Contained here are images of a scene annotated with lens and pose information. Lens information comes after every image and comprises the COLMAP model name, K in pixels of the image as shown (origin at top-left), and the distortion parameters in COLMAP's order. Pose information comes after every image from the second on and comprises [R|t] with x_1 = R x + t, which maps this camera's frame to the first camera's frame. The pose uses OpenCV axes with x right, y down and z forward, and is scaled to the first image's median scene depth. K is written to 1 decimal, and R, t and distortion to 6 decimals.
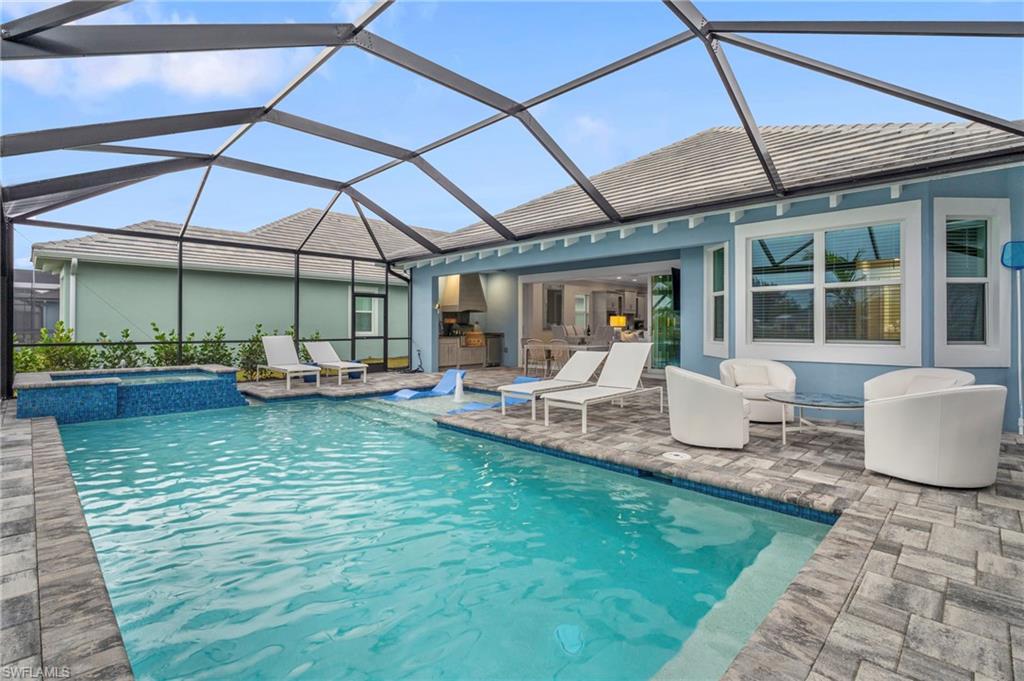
lens RADIAL K [[478.6, 0, 509.9], [0, 478.6, 325.5], [0, 0, 1]] dist [0.001539, 0.001364]
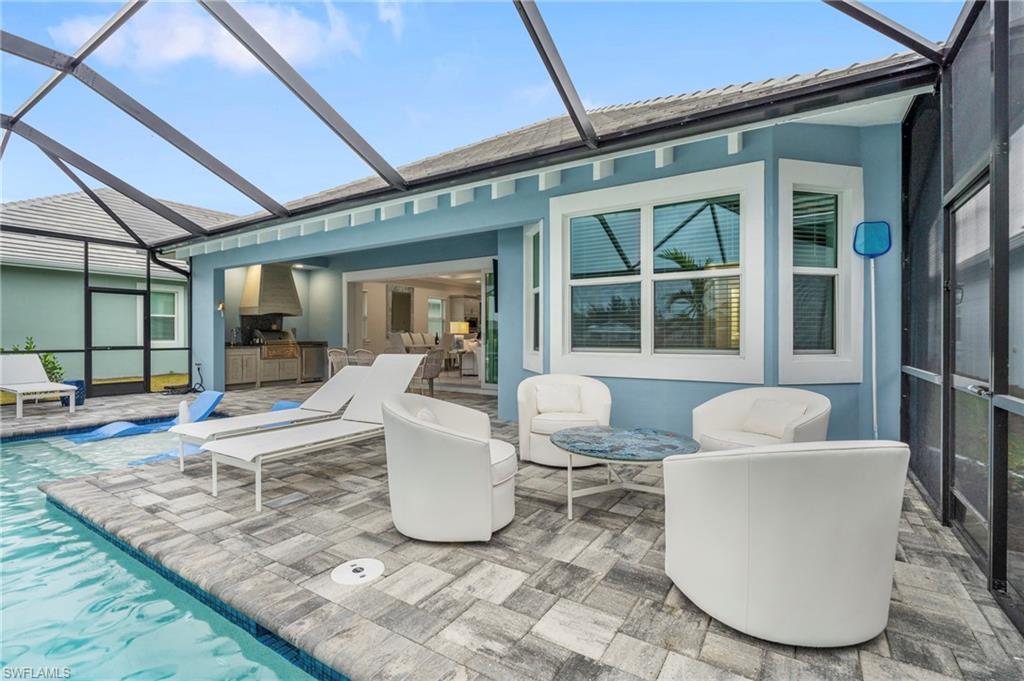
lens RADIAL K [[478.6, 0, 492.8], [0, 478.6, 337.7], [0, 0, 1]] dist [0.001539, 0.001364]
pose [[0.981720, 0.000034, 0.190330, 0.153727], [-0.001273, 0.999979, 0.006388, 0.004353], [-0.190326, -0.006514, 0.981699, 0.177219]]
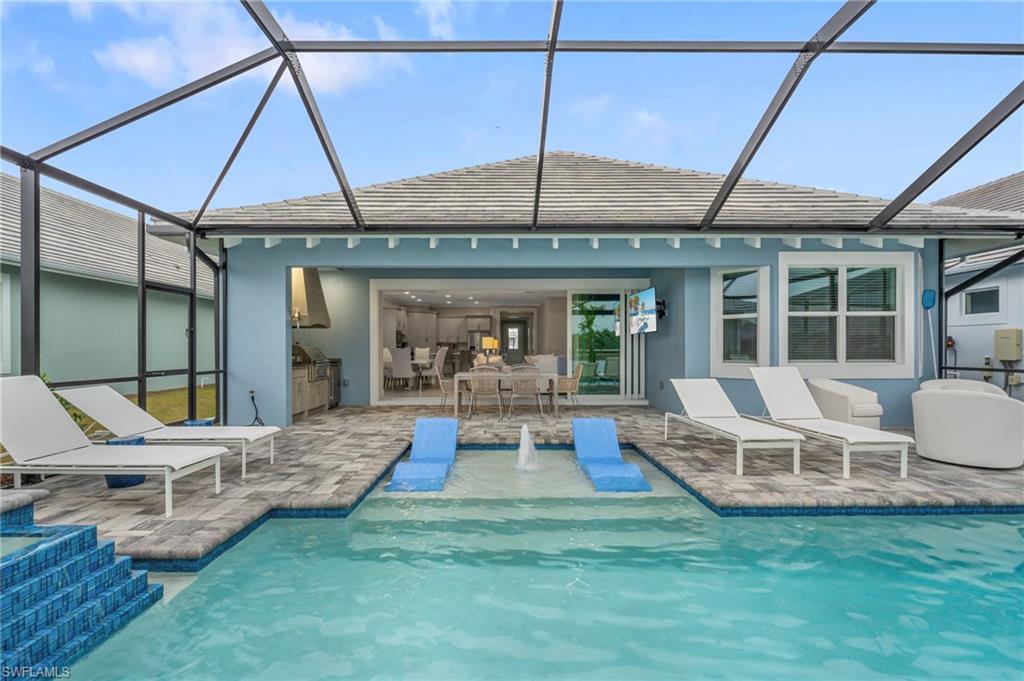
lens RADIAL K [[478.6, 0, 540.0], [0, 478.6, 350.5], [0, 0, 1]] dist [0.001539, 0.001364]
pose [[0.708003, -0.004735, 0.706193, -0.411880], [0.001231, 0.999984, 0.005471, -0.000113], [-0.706208, -0.003004, 0.707998, 0.407739]]
